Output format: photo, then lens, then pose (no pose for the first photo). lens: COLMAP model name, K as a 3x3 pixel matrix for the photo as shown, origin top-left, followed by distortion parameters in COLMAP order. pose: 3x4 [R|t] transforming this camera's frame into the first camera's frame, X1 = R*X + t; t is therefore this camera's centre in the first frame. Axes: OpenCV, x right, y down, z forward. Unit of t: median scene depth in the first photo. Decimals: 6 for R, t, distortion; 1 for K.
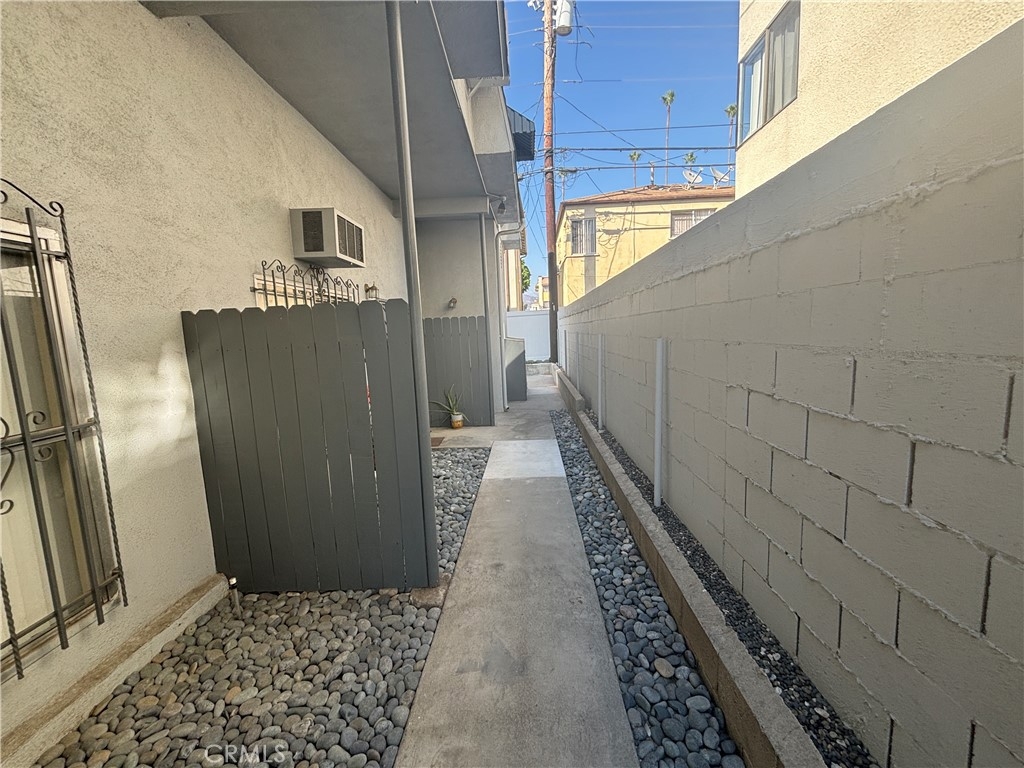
lens RADIAL K [[411.1, 0, 508.4], [0, 411.1, 384.9], [0, 0, 1]] dist [-0.000851, 0.000293]
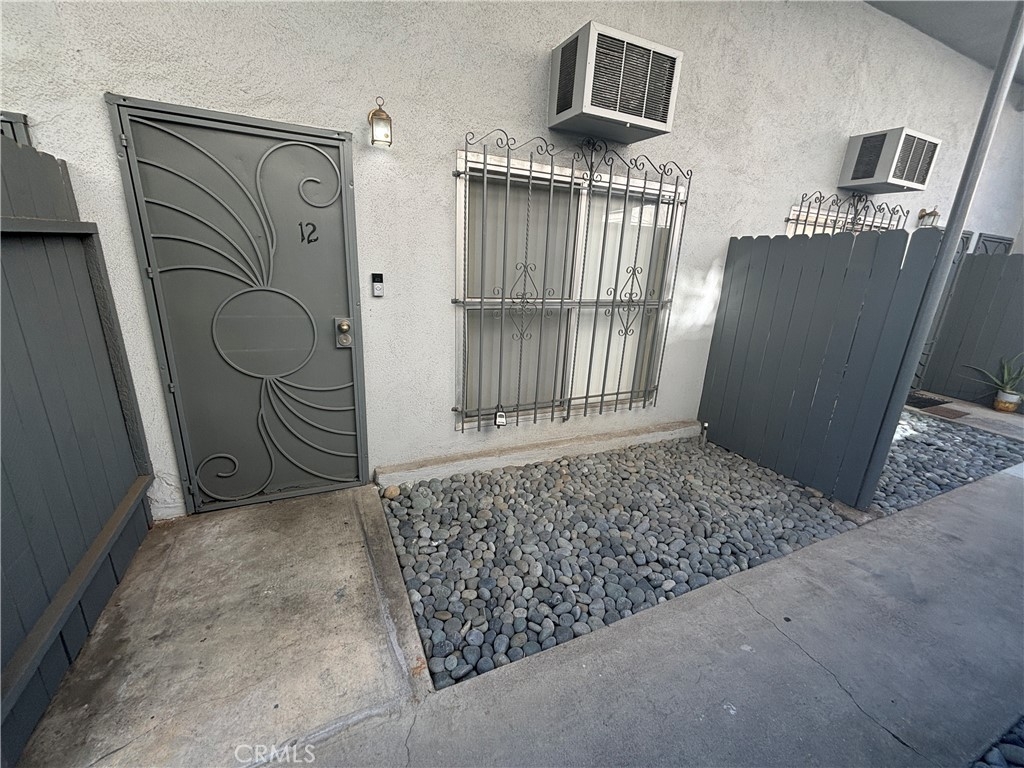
lens RADIAL K [[411.1, 0, 519.2], [0, 411.1, 381.2], [0, 0, 1]] dist [-0.000851, 0.000293]
pose [[0.458575, 0.309828, -0.832896, 0.206908], [-0.180607, 0.950187, 0.254020, 0.065859], [0.870109, 0.033940, 0.491689, -0.320940]]
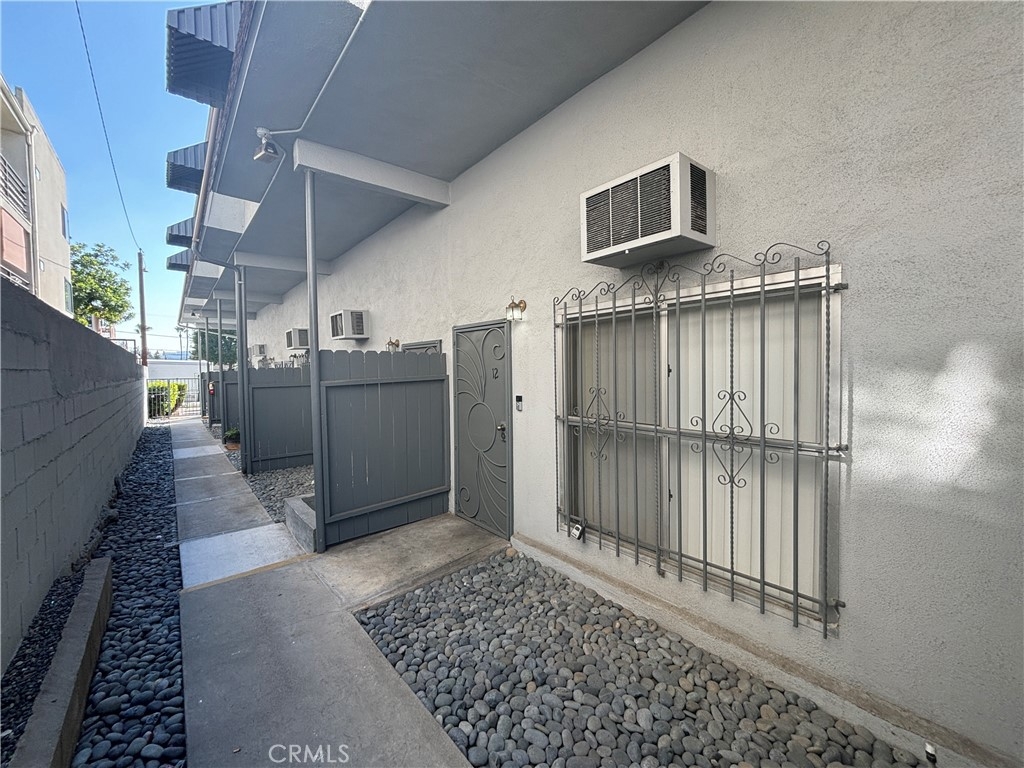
lens RADIAL K [[411.1, 0, 514.8], [0, 411.1, 383.3], [0, 0, 1]] dist [-0.000851, 0.000293]
pose [[-0.730572, 0.064605, -0.679773, 0.184453], [-0.051823, 0.987397, 0.149538, -0.132694], [0.680867, 0.144476, -0.718016, 0.887028]]
